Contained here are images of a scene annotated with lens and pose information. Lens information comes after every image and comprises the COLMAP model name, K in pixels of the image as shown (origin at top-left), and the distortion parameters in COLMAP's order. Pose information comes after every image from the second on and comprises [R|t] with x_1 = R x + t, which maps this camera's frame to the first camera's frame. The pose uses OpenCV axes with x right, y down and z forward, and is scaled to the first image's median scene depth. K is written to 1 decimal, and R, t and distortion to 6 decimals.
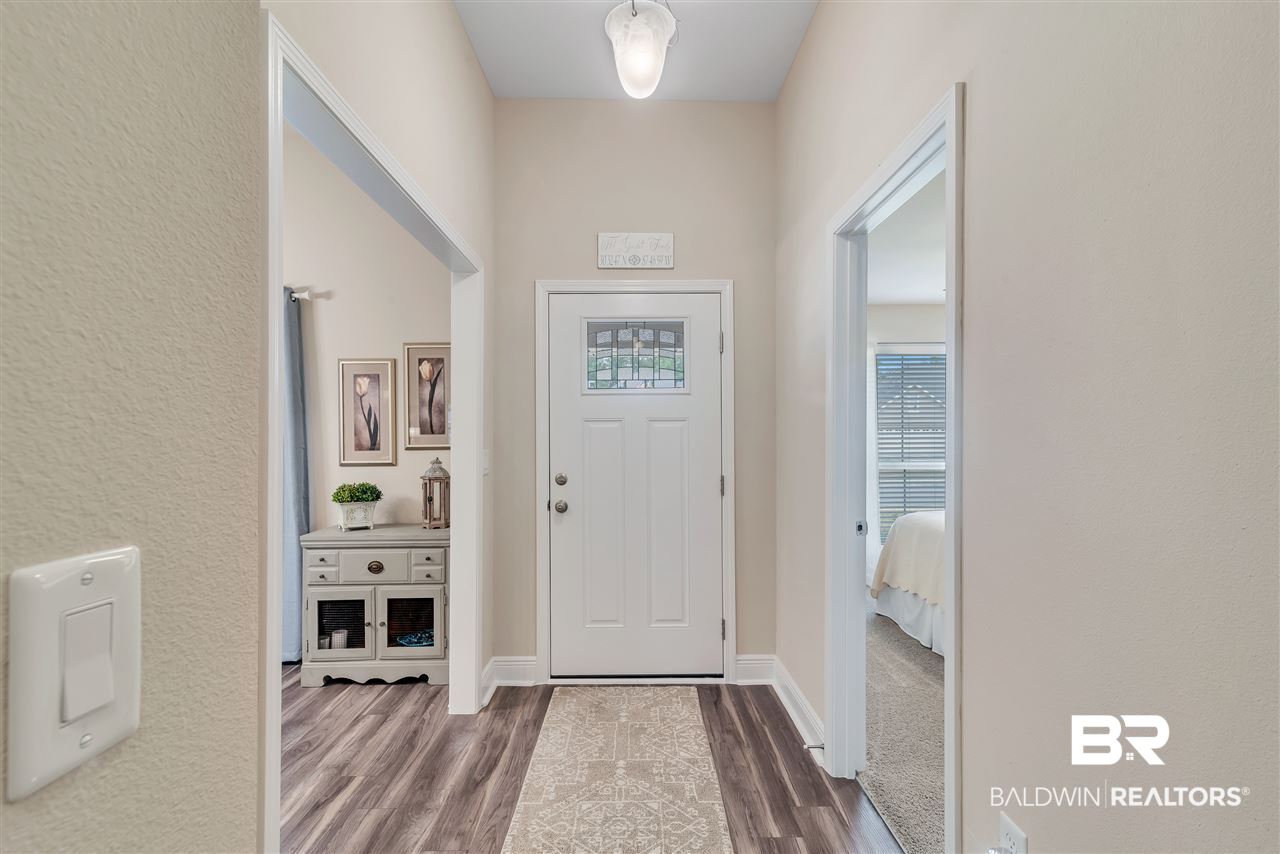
lens RADIAL K [[594.5, 0, 637.9], [0, 594.5, 434.6], [0, 0, 1]] dist [0.011098, -0.000316]
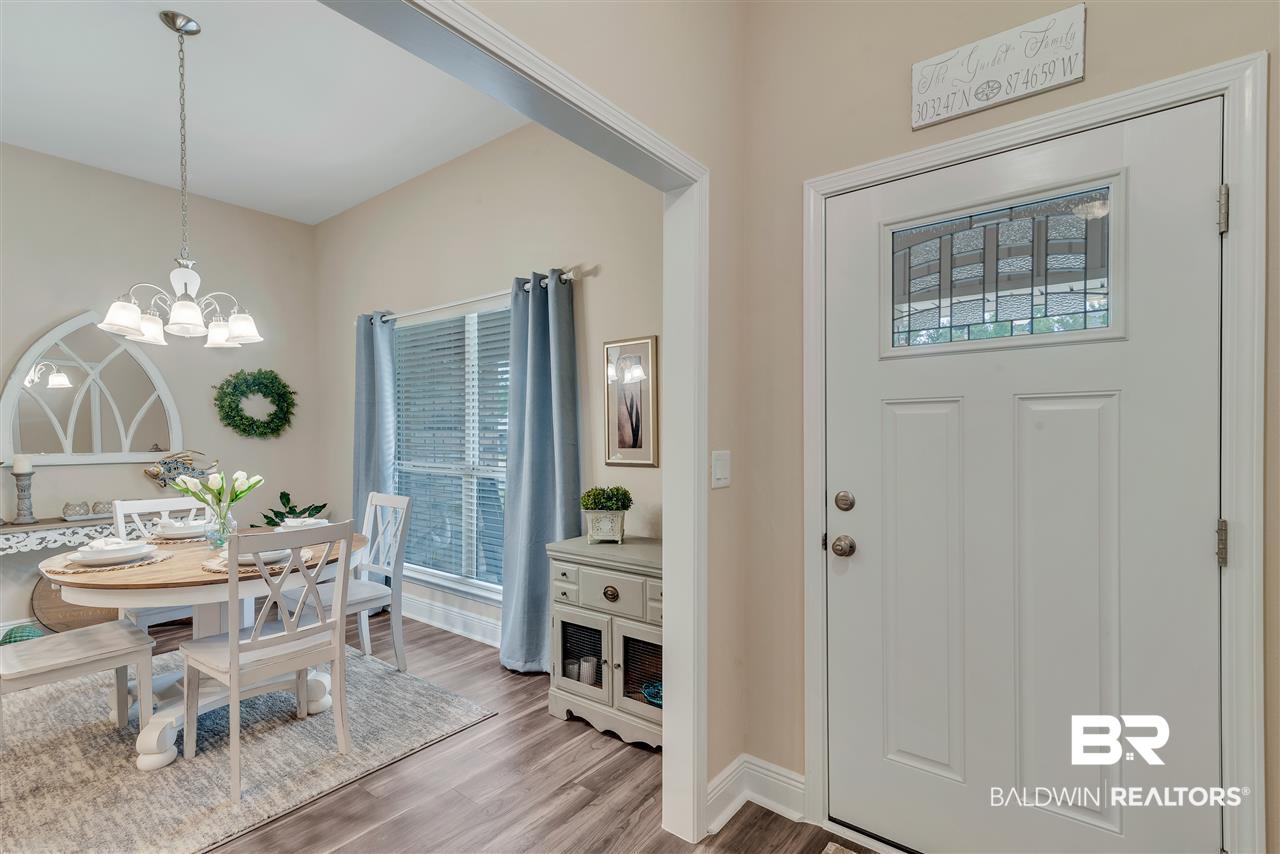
lens RADIAL K [[594.5, 0, 624.8], [0, 594.5, 440.1], [0, 0, 1]] dist [0.011098, -0.000316]
pose [[0.776905, 0.006314, -0.629587, 0.078950], [0.003710, 0.999886, 0.014605, 0.003550], [0.629608, -0.013682, 0.776793, 0.388732]]
